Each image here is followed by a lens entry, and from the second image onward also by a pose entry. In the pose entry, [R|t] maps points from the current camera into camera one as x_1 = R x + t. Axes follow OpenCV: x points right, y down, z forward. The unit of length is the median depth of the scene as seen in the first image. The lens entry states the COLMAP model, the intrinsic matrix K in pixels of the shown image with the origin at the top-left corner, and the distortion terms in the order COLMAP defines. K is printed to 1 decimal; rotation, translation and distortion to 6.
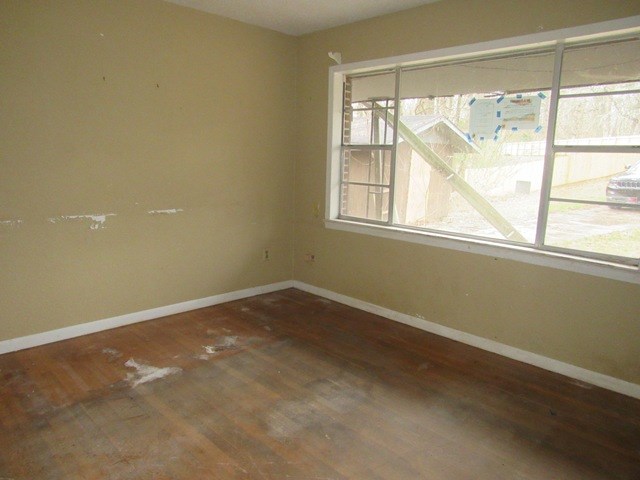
lens RADIAL K [[457.1, 0, 314.6], [0, 457.1, 242.1], [0, 0, 1]] dist [-0.025831, -0.003049]
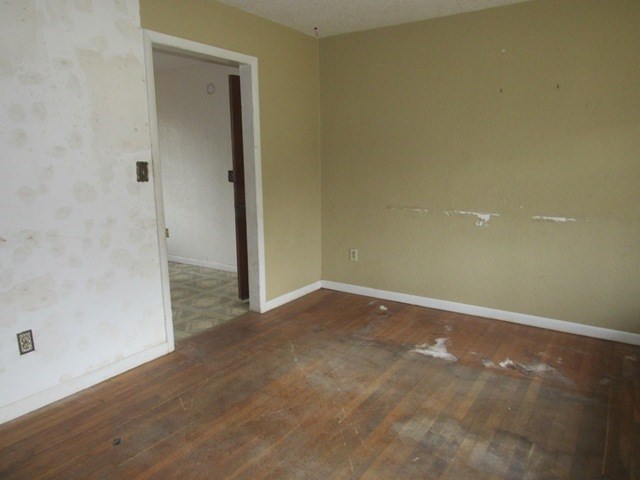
lens RADIAL K [[457.1, 0, 314.6], [0, 457.1, 242.1], [0, 0, 1]] dist [-0.025831, -0.003049]
pose [[0.192530, 0.152151, -0.969424, 0.625556], [-0.165393, 0.978805, 0.120776, -0.065158], [0.967252, 0.137083, 0.213614, 0.409300]]
